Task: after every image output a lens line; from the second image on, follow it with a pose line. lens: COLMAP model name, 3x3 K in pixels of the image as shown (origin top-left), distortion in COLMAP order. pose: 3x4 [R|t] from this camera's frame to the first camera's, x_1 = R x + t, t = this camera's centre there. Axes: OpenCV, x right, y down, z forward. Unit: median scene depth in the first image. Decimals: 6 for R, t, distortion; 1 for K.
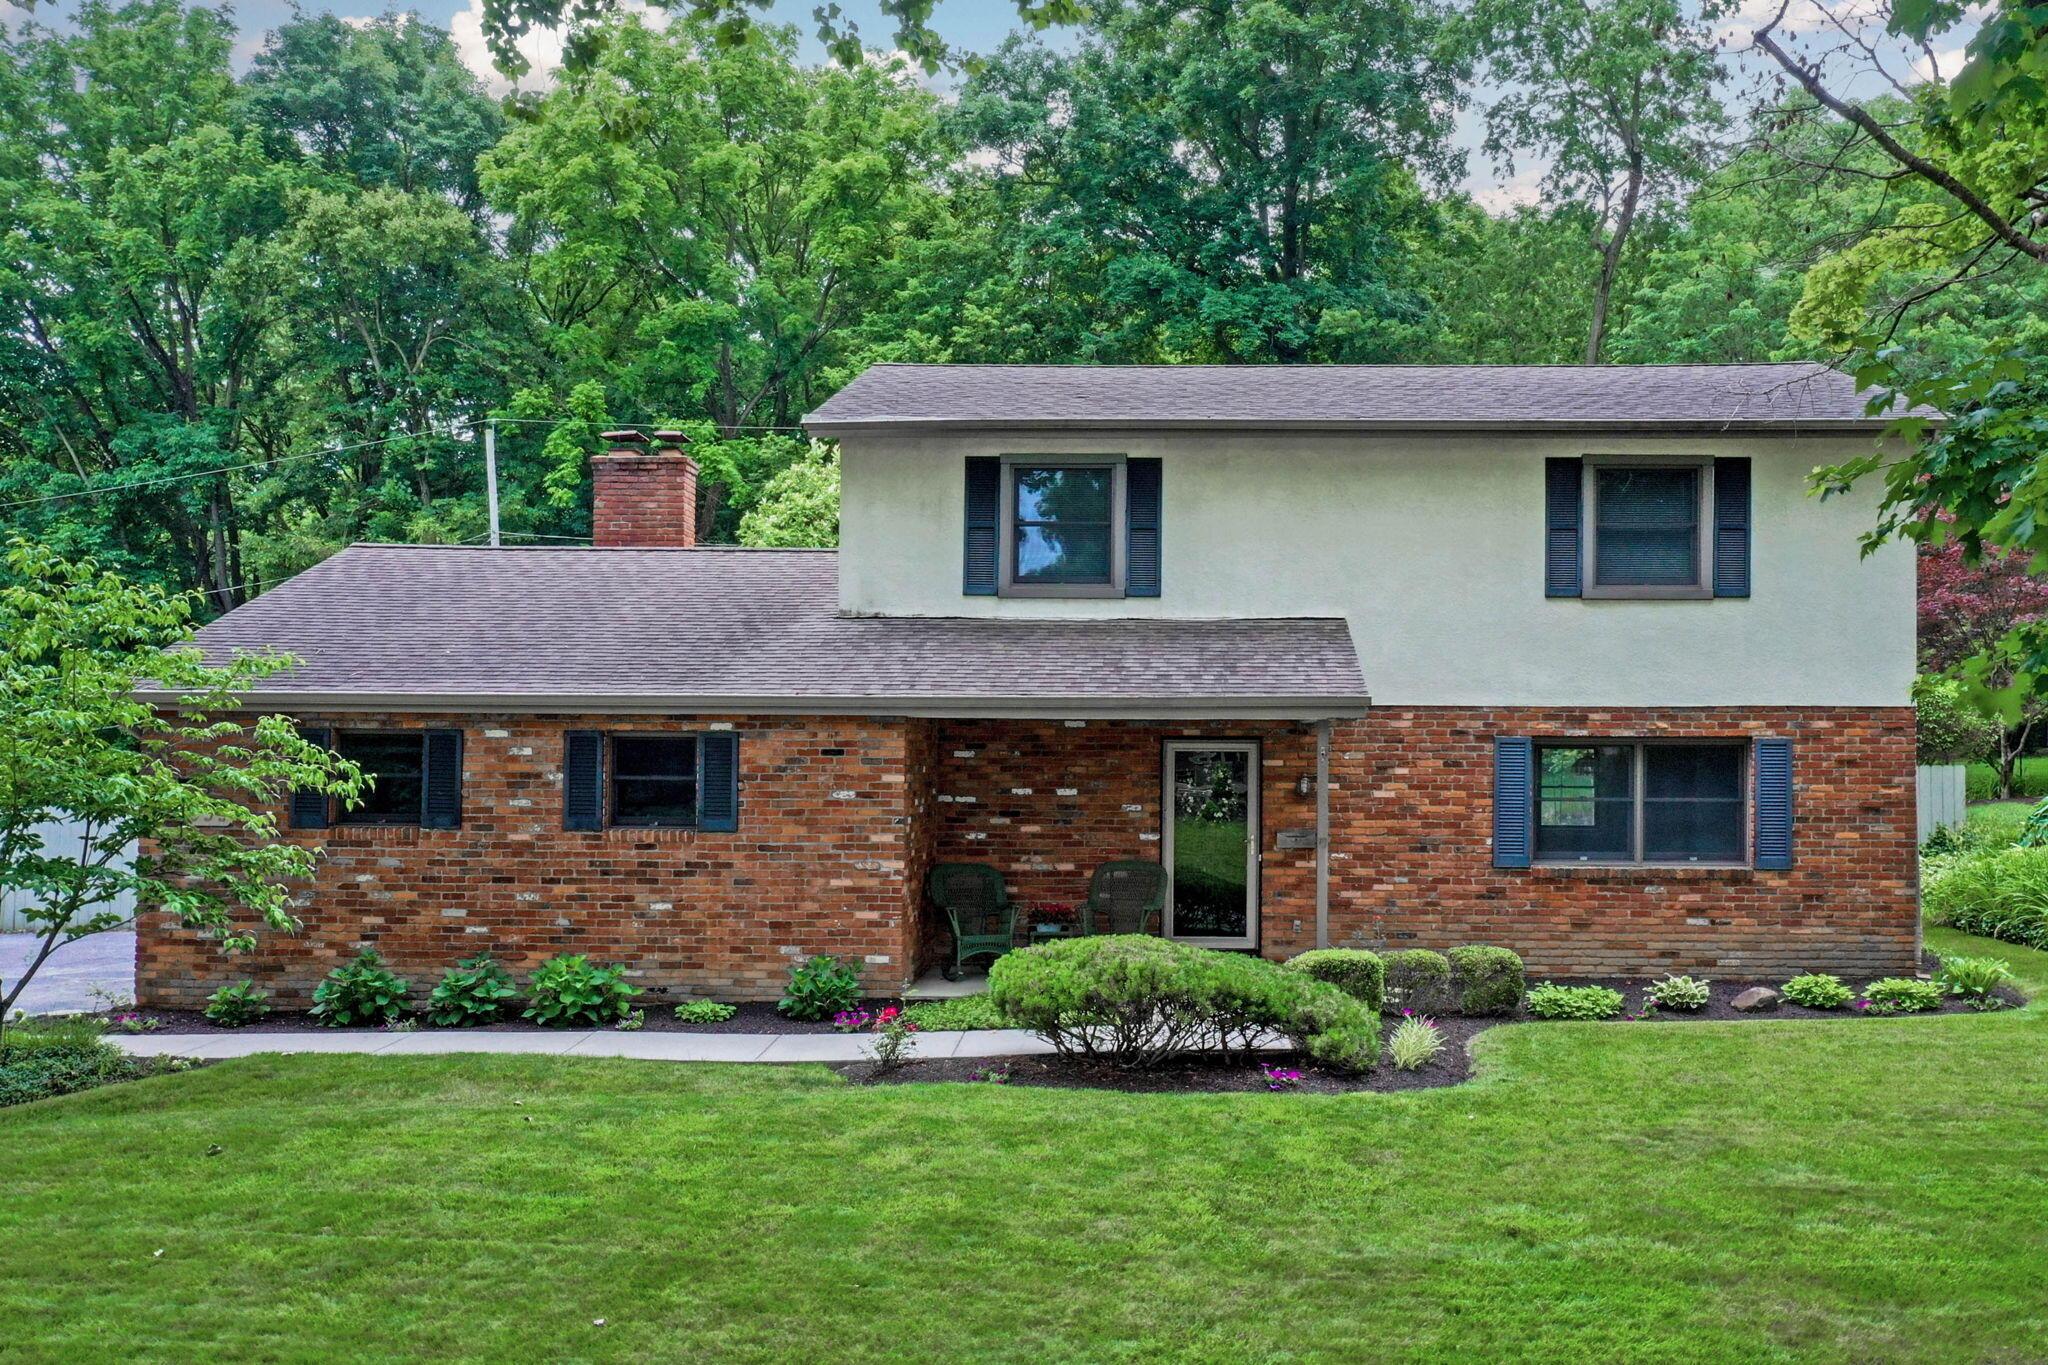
lens RADIAL K [[1790.7, 0, 1024.0], [0, 1790.7, 682.5], [0, 0, 1]] dist [-0.007176, -0.007598]
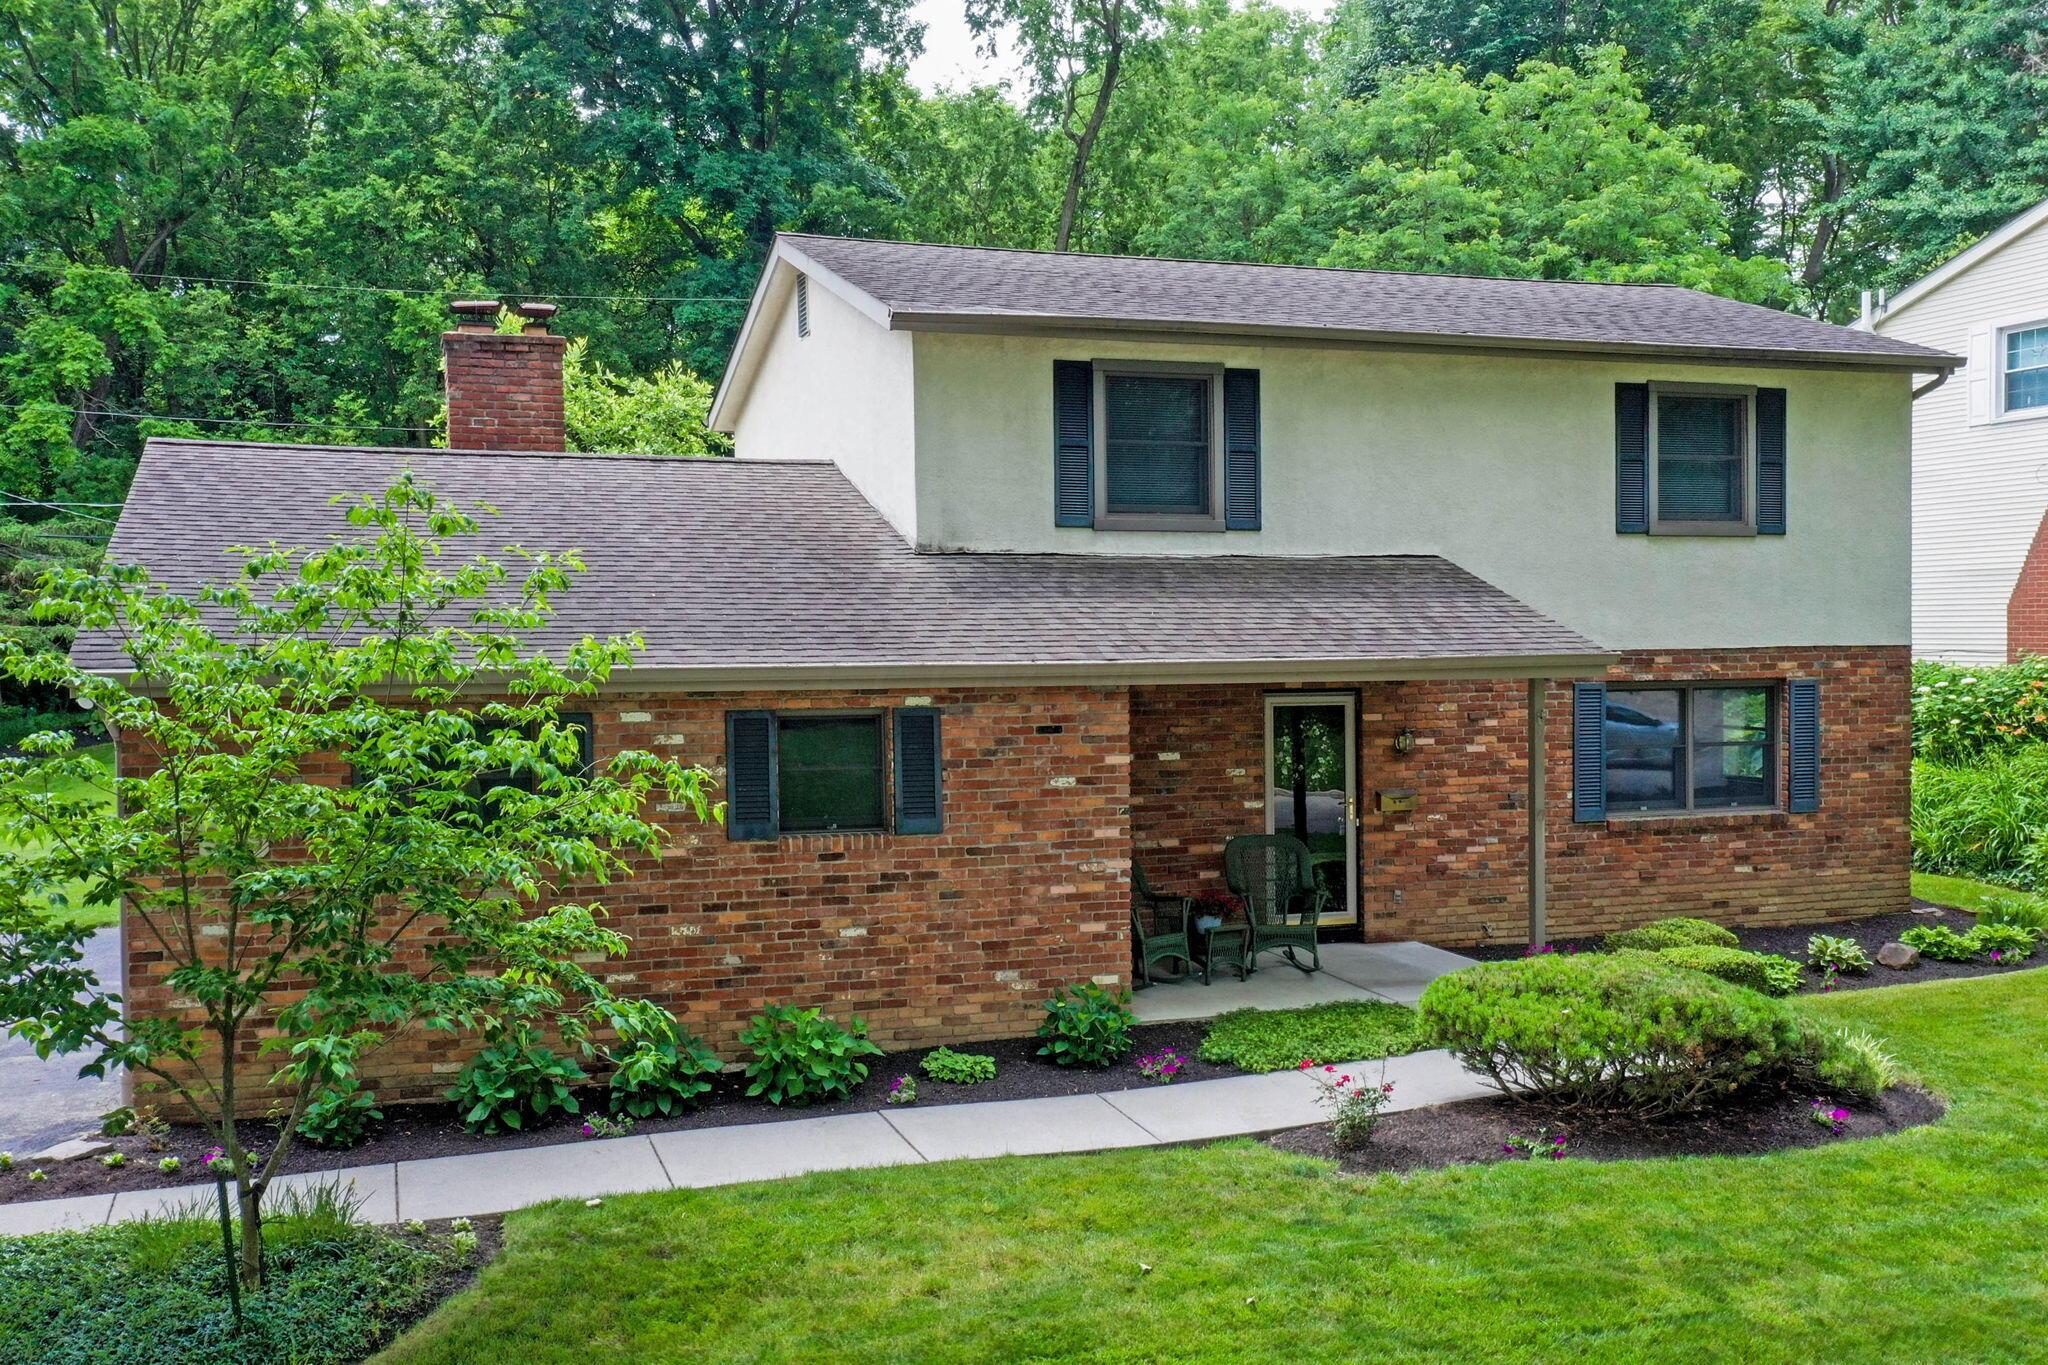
lens RADIAL K [[1852.5, 0, 1024.0], [0, 1852.5, 682.5], [0, 0, 1]] dist [0.017094, 0.008998]
pose [[0.949261, -0.015811, 0.314091, -0.320032], [-0.002831, 0.998265, 0.058807, -0.026669], [-0.314476, -0.056712, 0.947570, 0.176287]]
